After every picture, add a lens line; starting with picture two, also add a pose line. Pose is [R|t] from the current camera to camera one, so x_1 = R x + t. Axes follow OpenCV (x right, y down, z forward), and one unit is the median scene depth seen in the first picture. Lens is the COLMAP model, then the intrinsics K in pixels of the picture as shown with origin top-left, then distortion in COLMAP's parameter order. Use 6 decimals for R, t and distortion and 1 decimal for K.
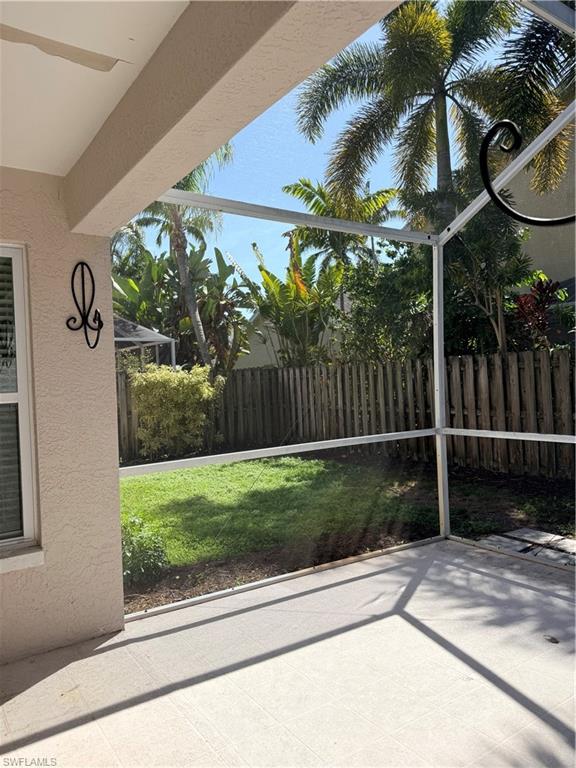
lens RADIAL K [[532.6, 0, 297.5], [0, 532.6, 380.6], [0, 0, 1]] dist [0.173328, -0.374139]
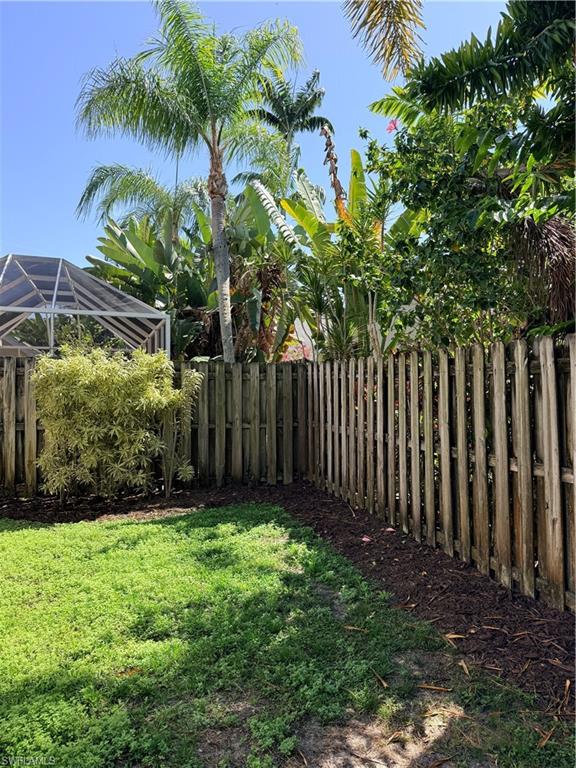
lens RADIAL K [[532.6, 0, 297.5], [0, 532.6, 380.6], [0, 0, 1]] dist [0.173328, -0.374139]
pose [[0.952301, 0.040884, -0.302409, 0.160795], [-0.042739, 0.999086, 0.000481, -0.002424], [0.302152, 0.012467, 0.953178, 0.471983]]
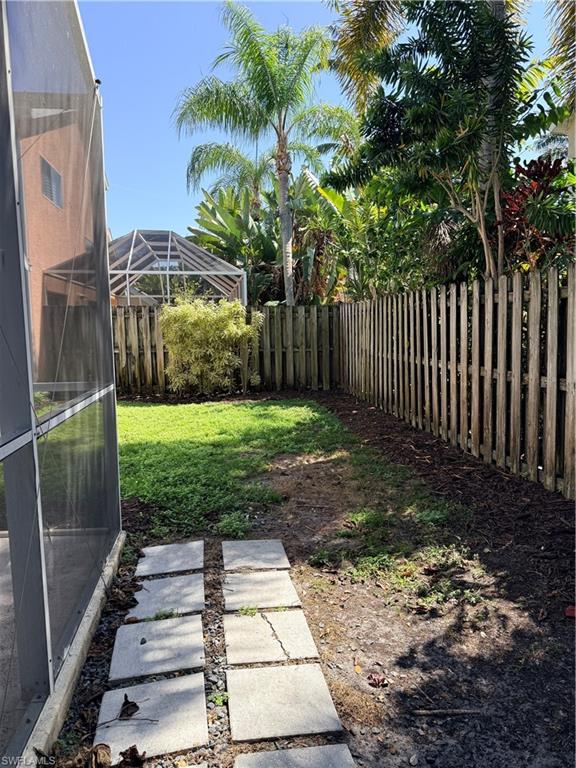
lens RADIAL K [[549.3, 0, 288.0], [0, 549.3, 384.0], [0, 0, 1]] dist [0.044811, -0.053442]
pose [[0.875261, 0.077091, -0.477468, 0.370919], [-0.022086, 0.992556, 0.119771, -0.000020], [0.483147, -0.094286, 0.870448, 0.207288]]
